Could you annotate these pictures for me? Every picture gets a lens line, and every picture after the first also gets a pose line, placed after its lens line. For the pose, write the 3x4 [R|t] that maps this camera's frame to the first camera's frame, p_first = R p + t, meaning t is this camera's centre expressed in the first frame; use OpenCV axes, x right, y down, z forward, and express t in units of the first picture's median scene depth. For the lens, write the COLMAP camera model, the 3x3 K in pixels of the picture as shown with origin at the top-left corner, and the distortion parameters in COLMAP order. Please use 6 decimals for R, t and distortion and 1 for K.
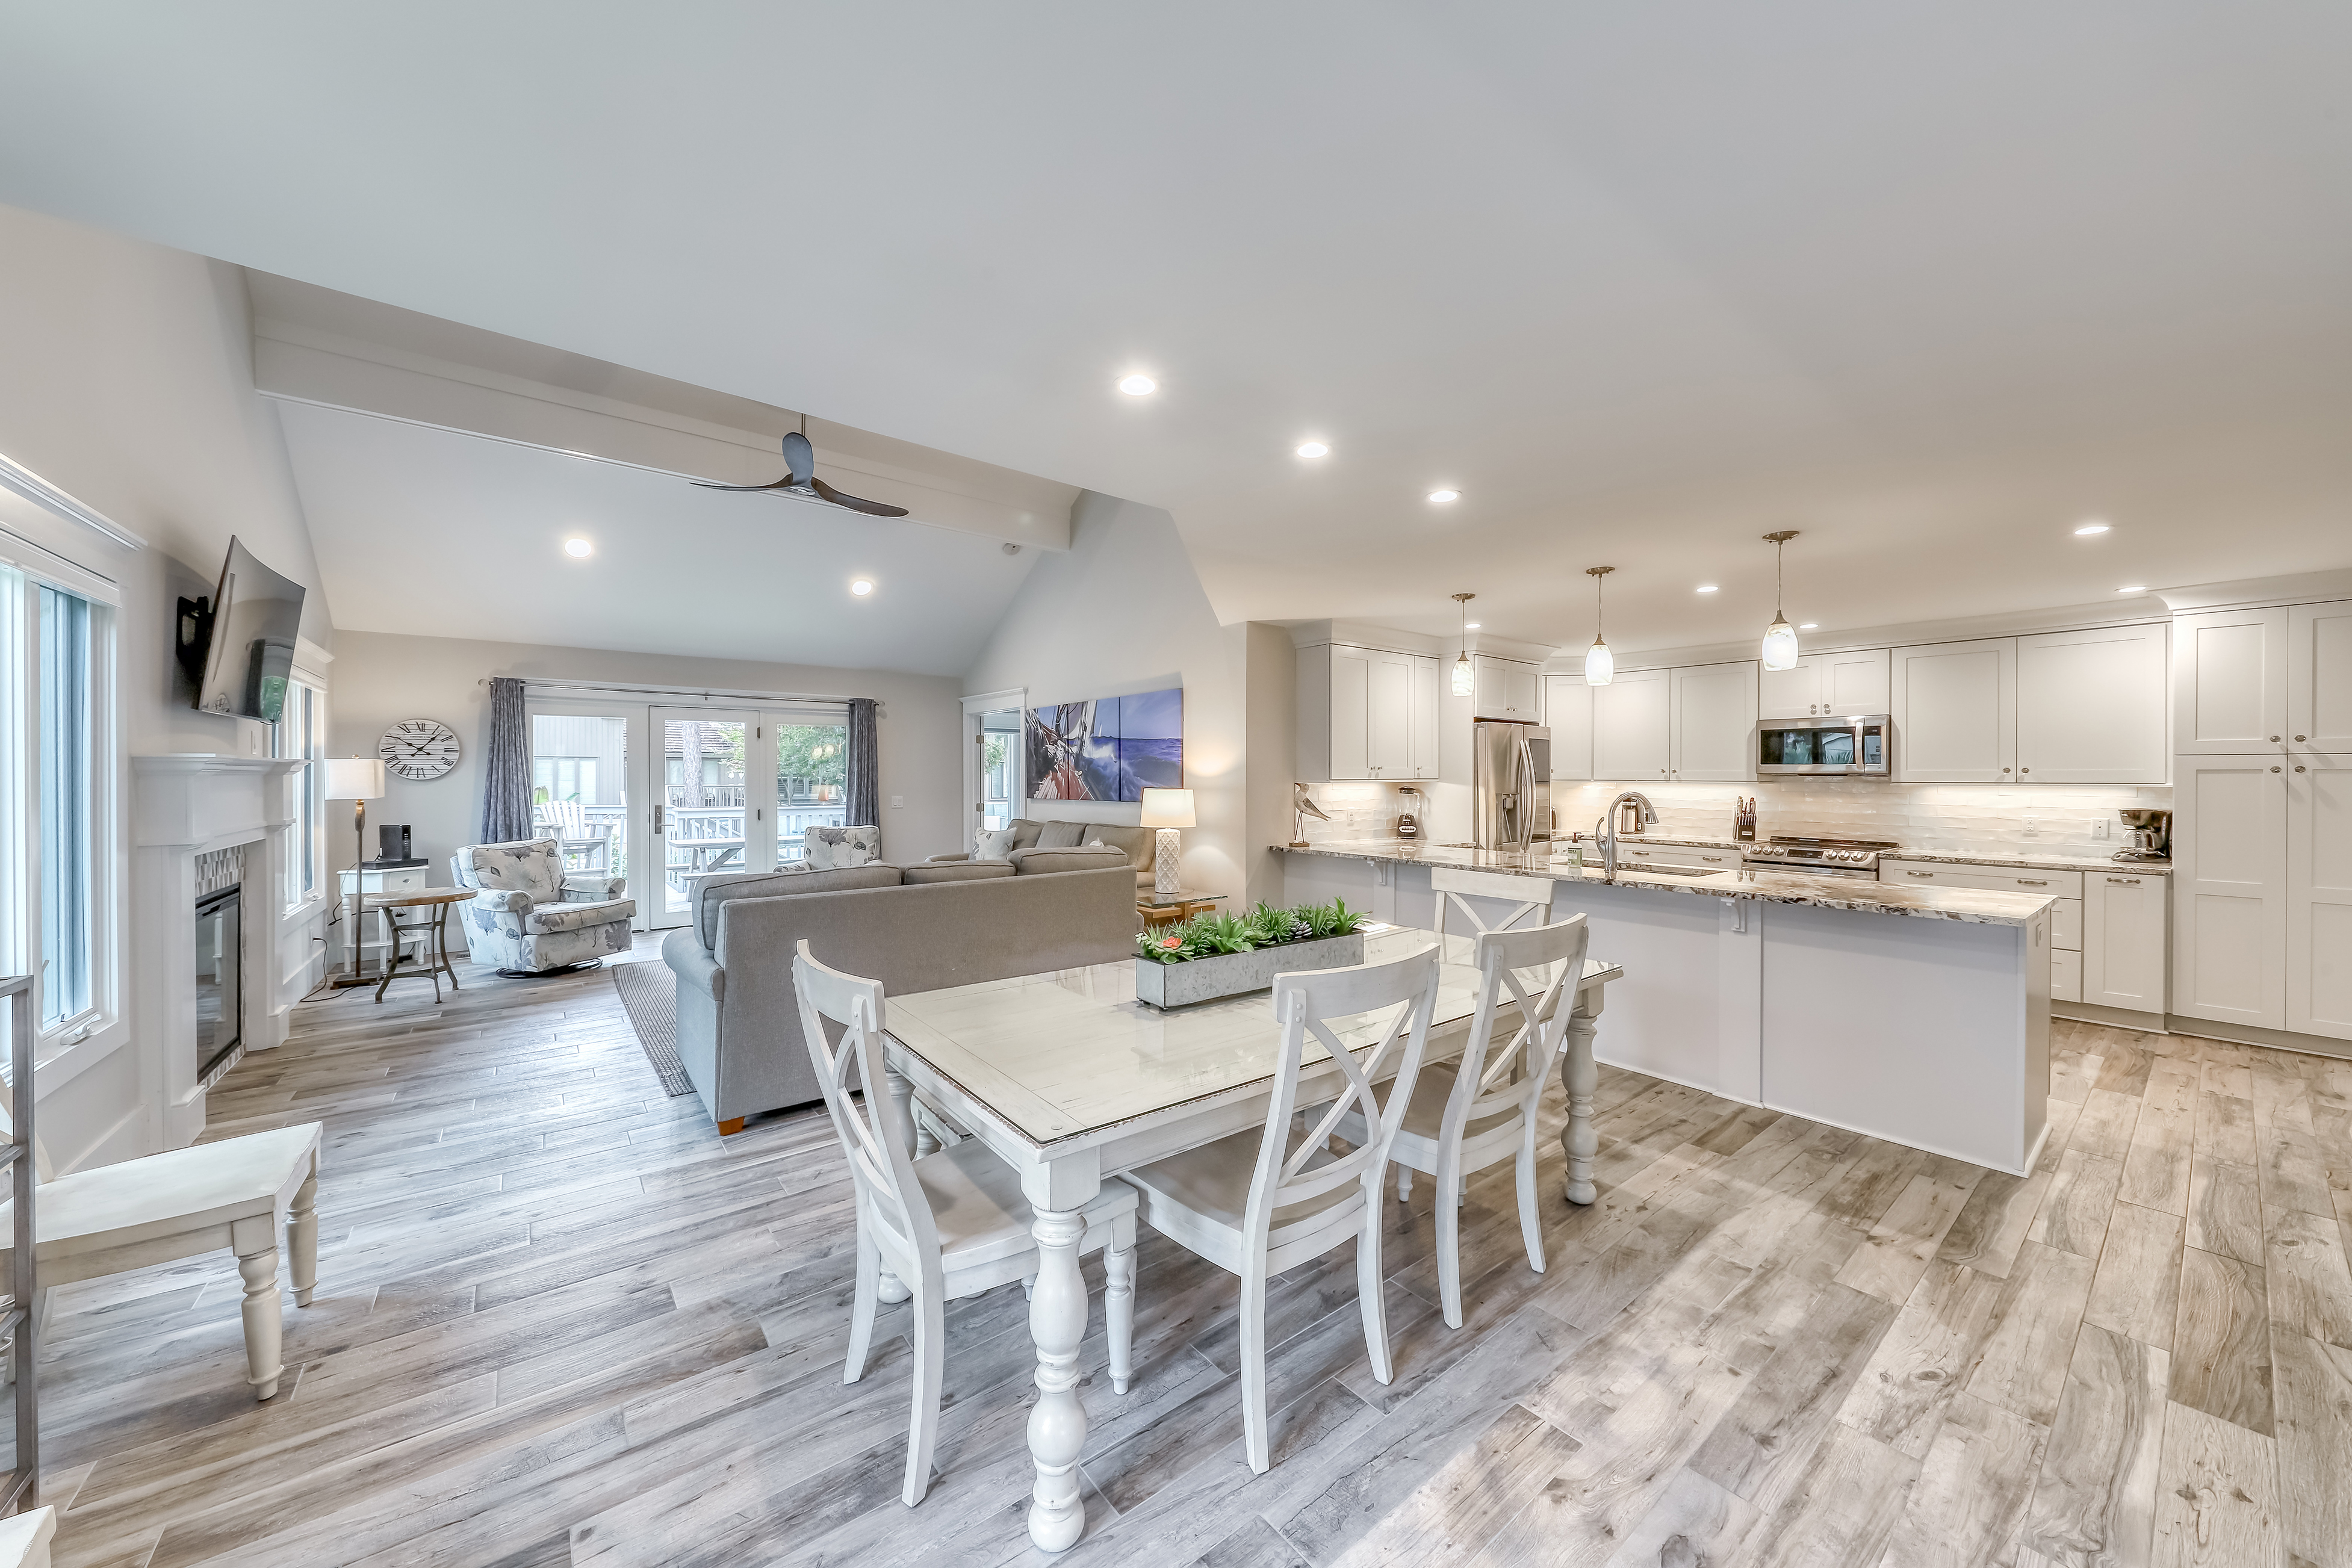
lens RADIAL K [[813.7, 0, 1186.3], [0, 813.7, 782.2], [0, 0, 1]] dist [-0.000868, -0.002247]
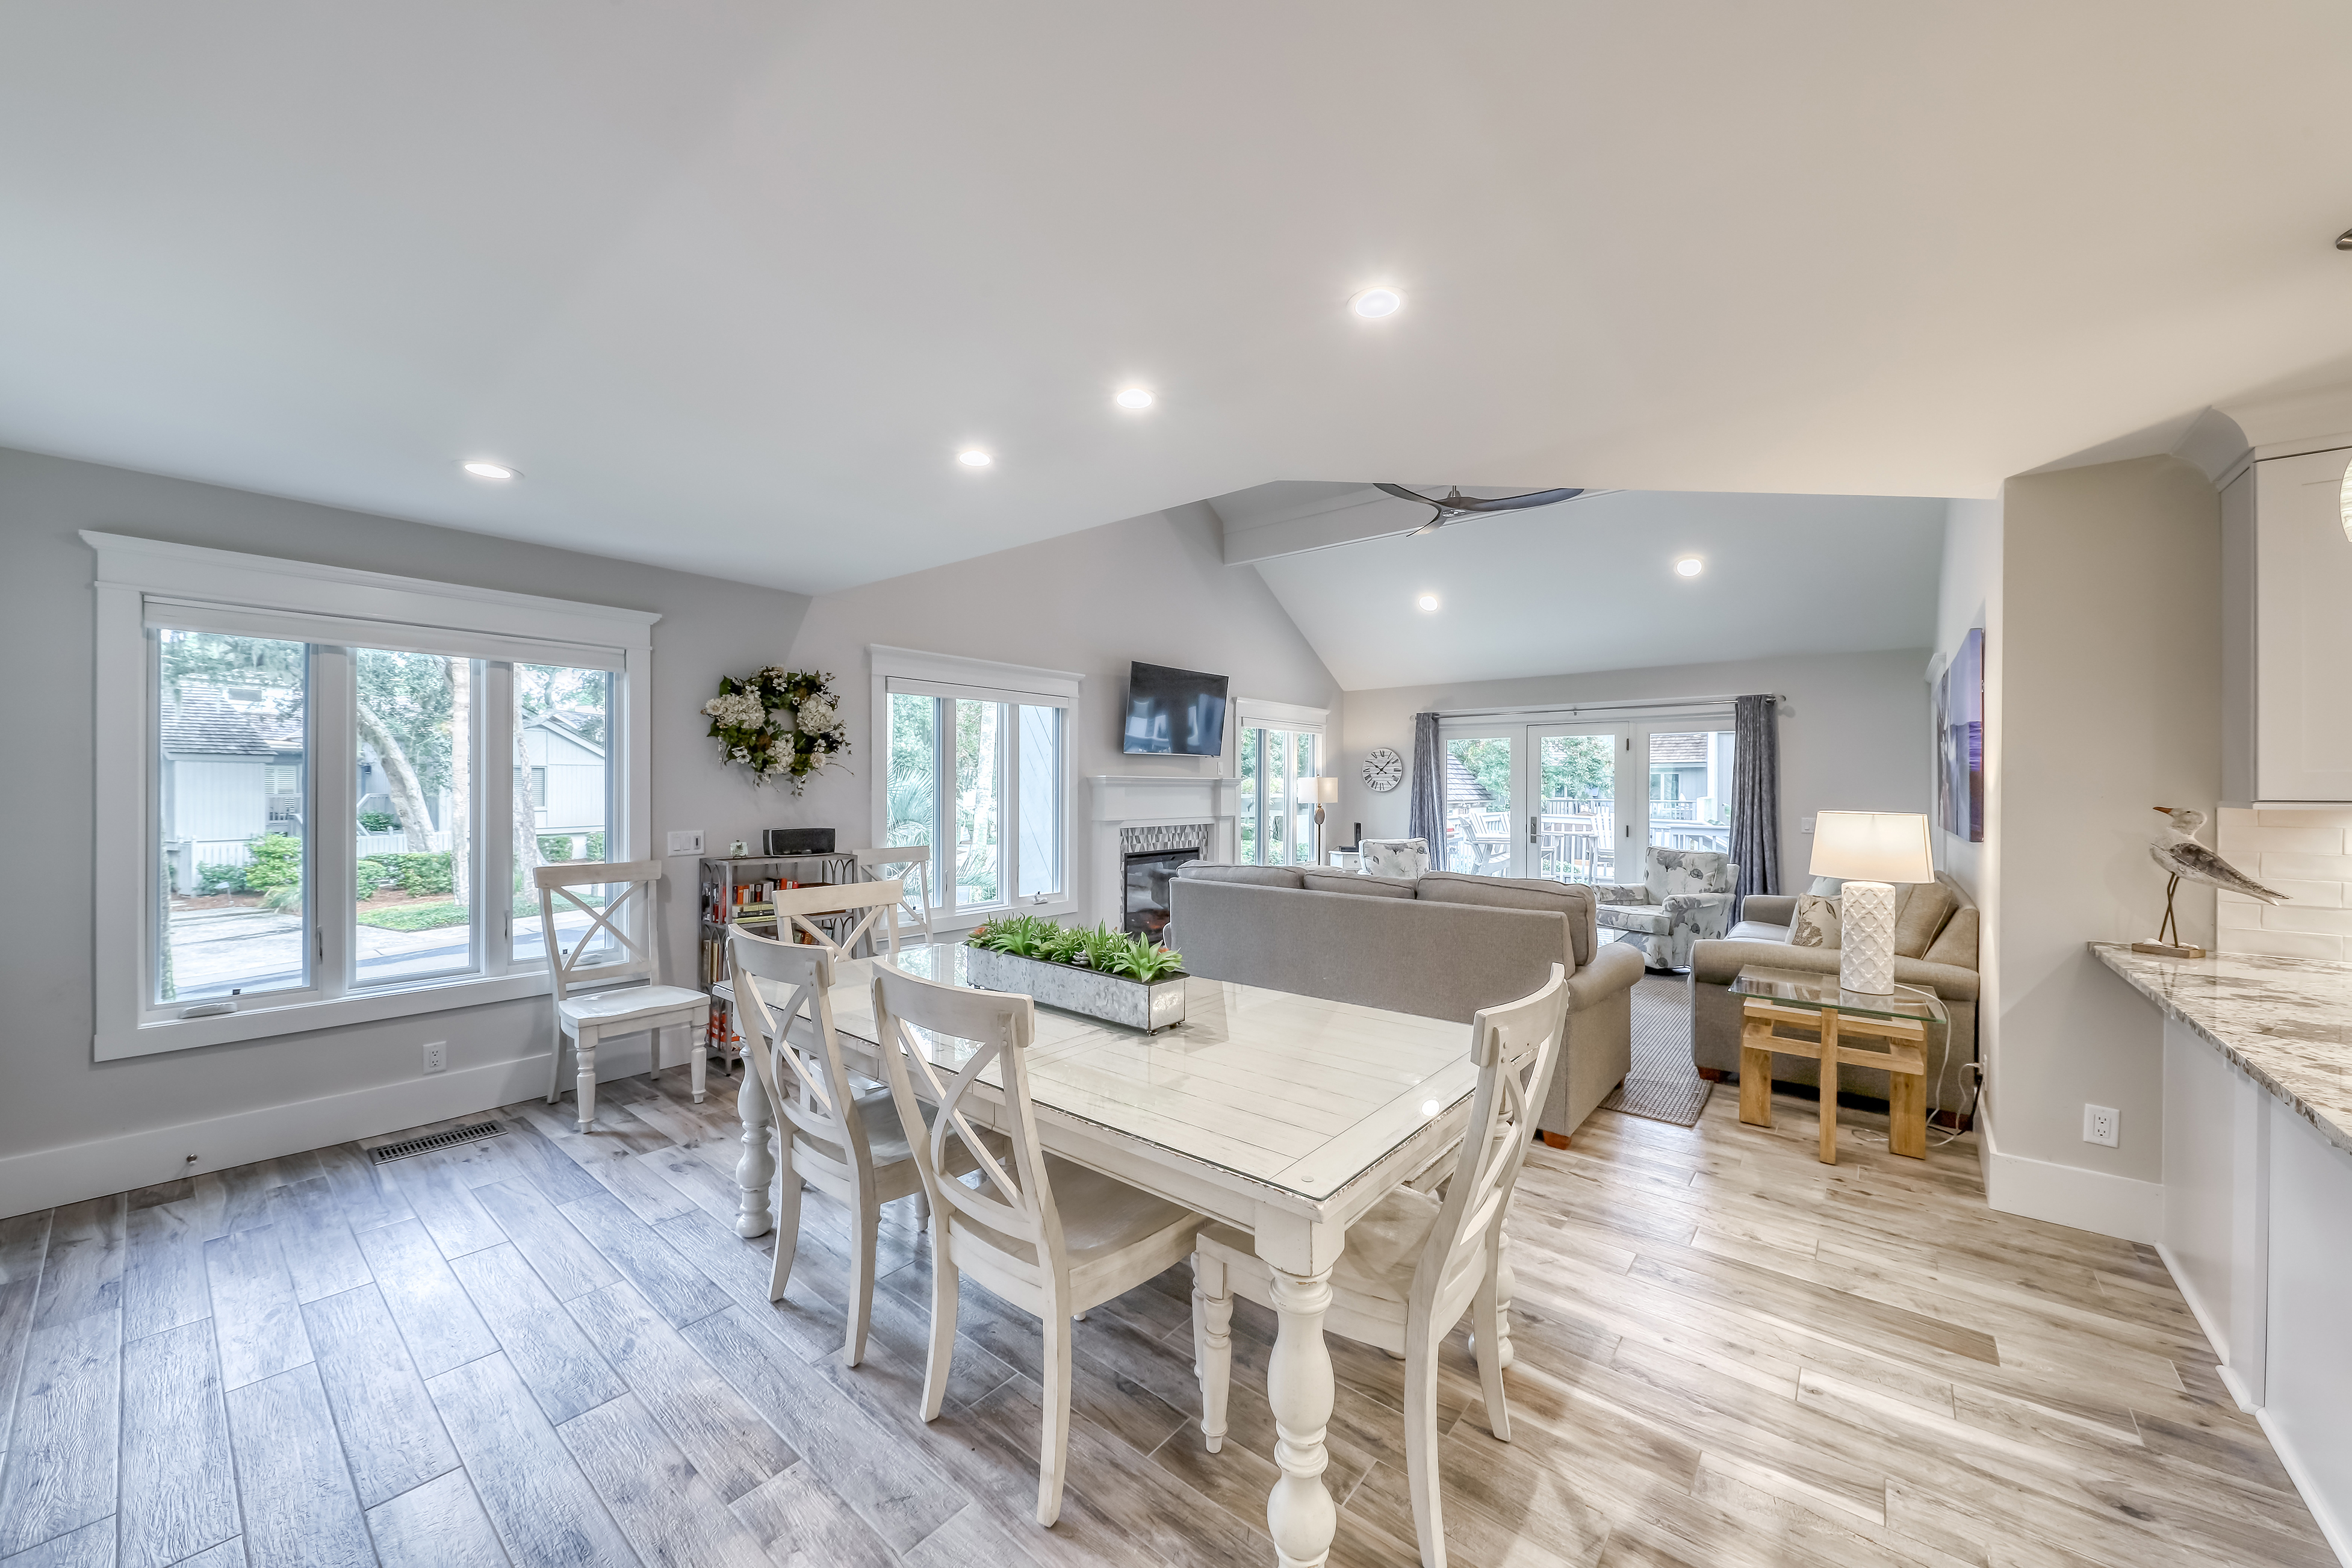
lens RADIAL K [[861.5, 0, 1182.0], [0, 861.5, 784.7], [0, 0, 1]] dist [-0.003163, -0.001477]
pose [[0.216633, -0.002983, -0.976248, 0.464853], [-0.013867, 0.999885, -0.006132, -0.000824], [0.976155, 0.014866, 0.216567, 0.383063]]
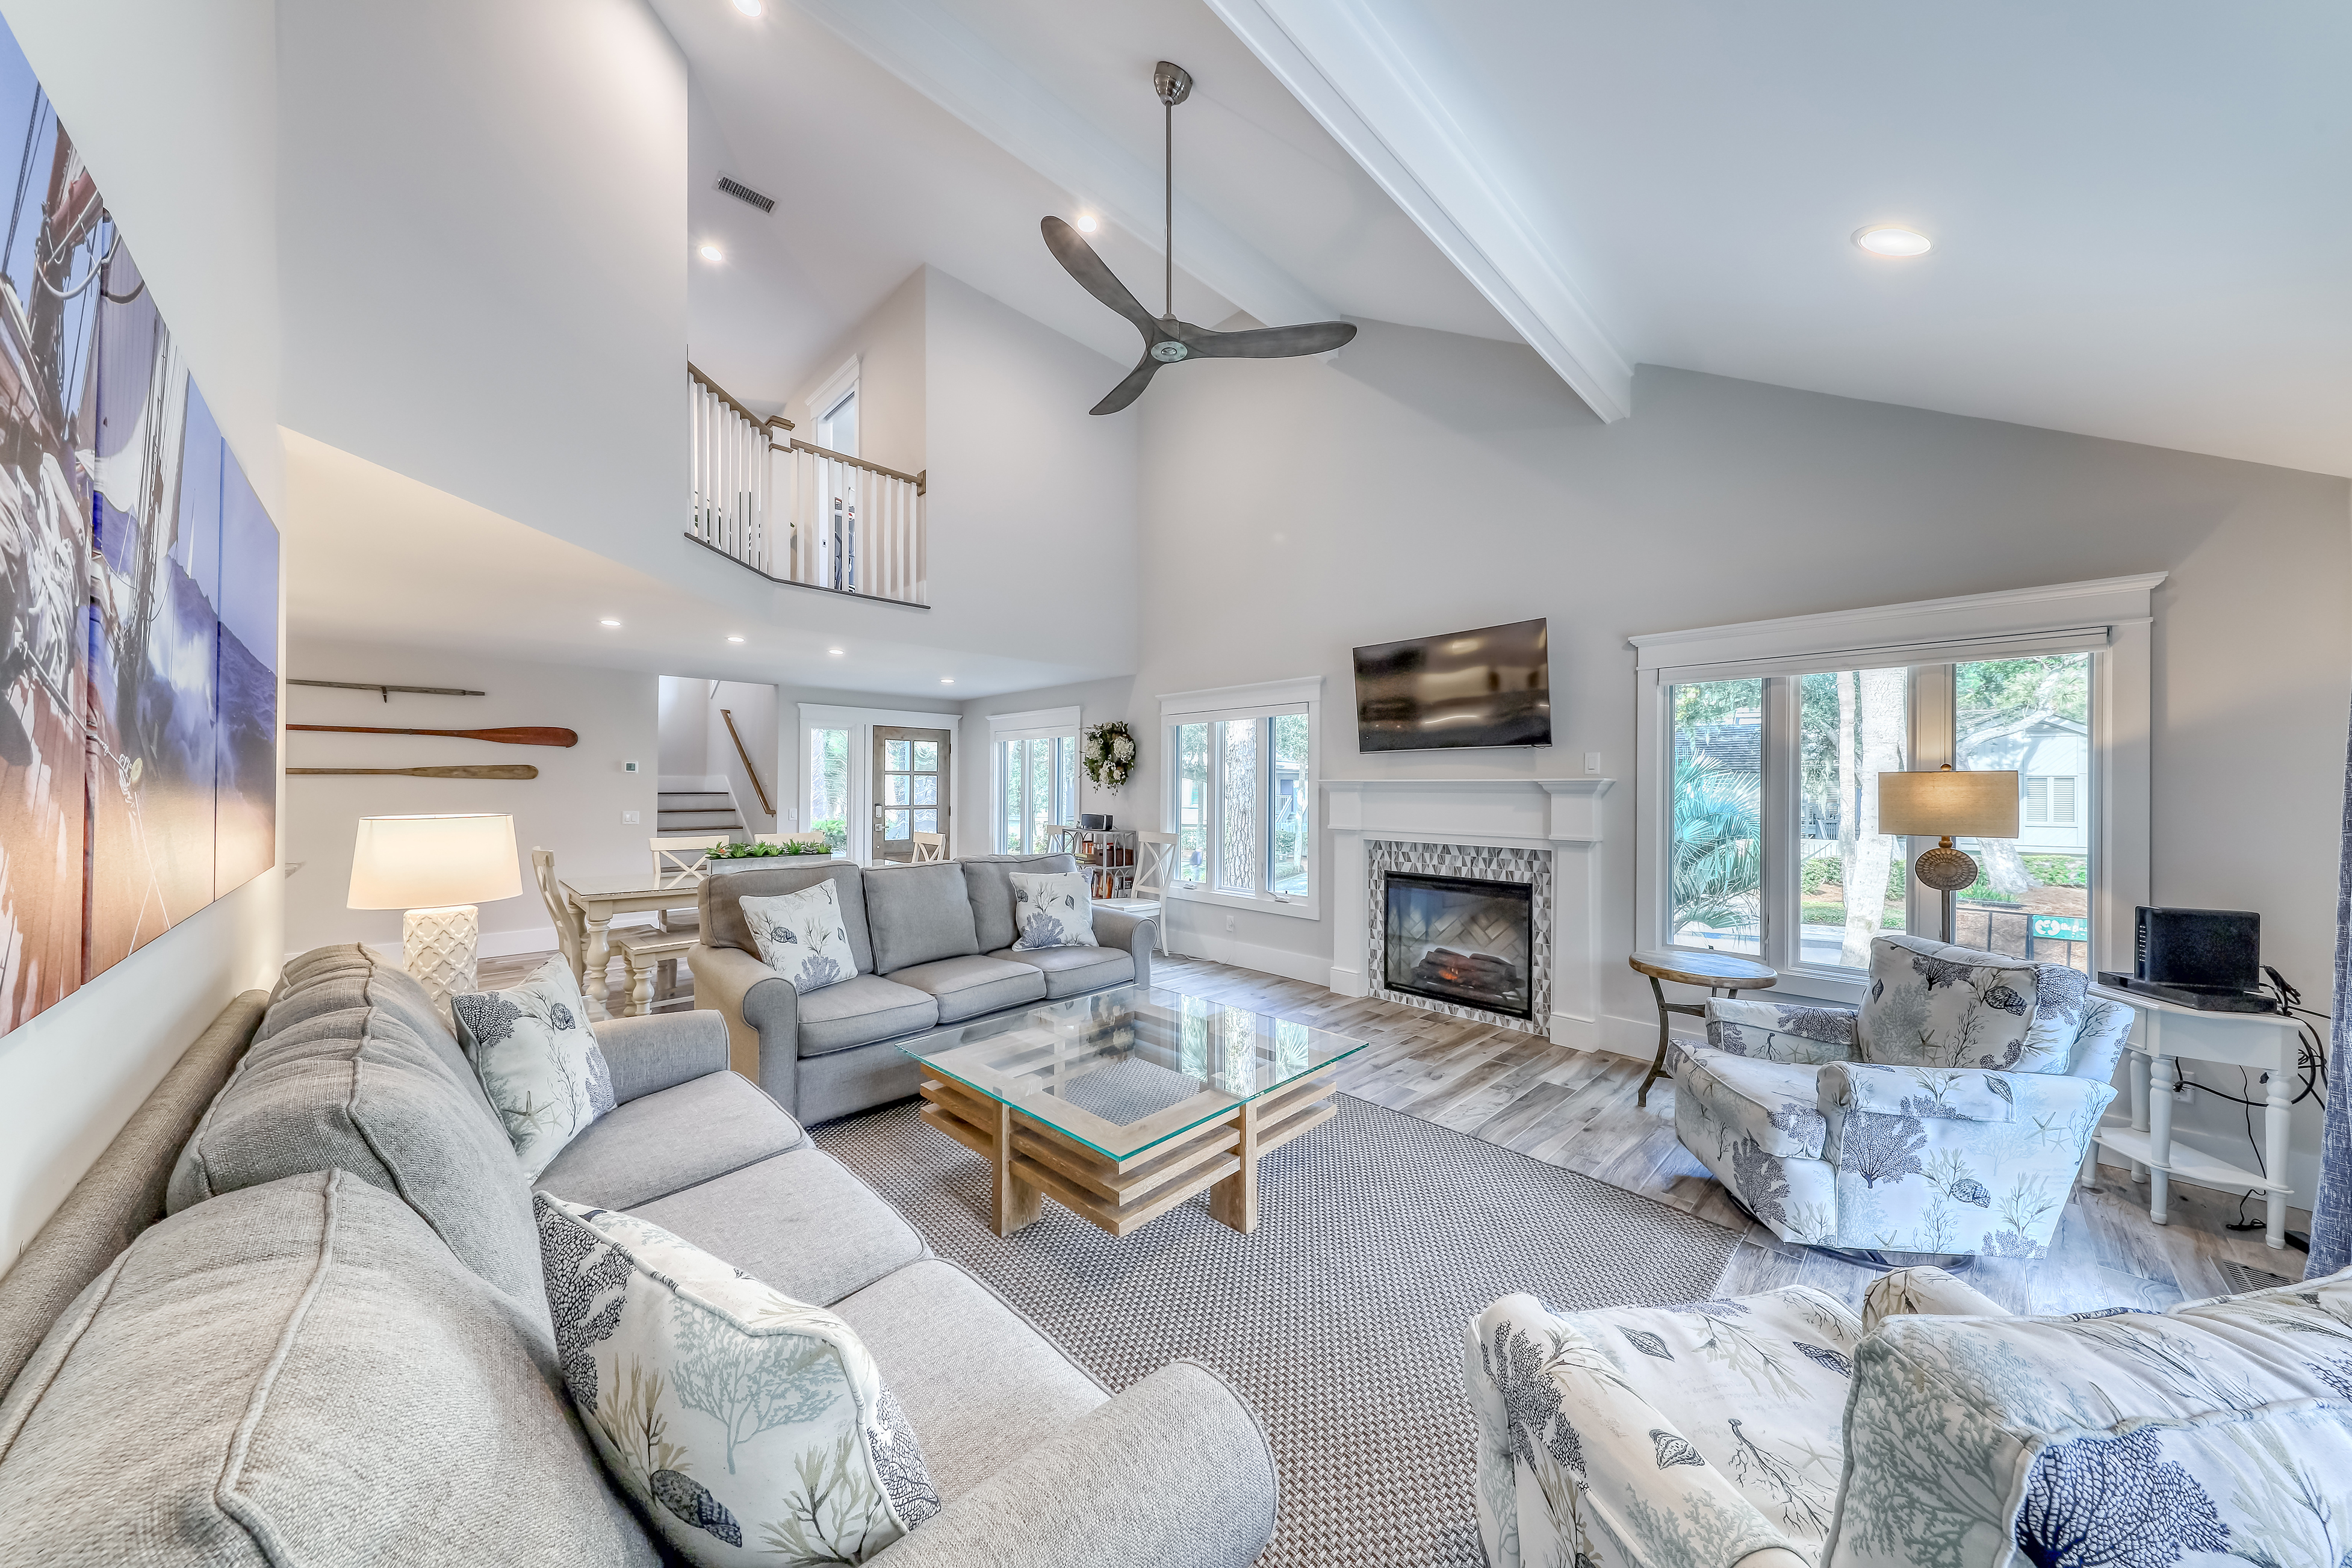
lens RADIAL K [[769.4, 0, 1176.4], [0, 769.4, 786.3], [0, 0, 1]] dist [0.003377, -0.000109]
pose [[-0.995143, -0.009324, -0.097997, -0.377825], [-0.009949, 0.999933, 0.005891, -0.013919], [0.097935, 0.006837, -0.995169, 1.437610]]
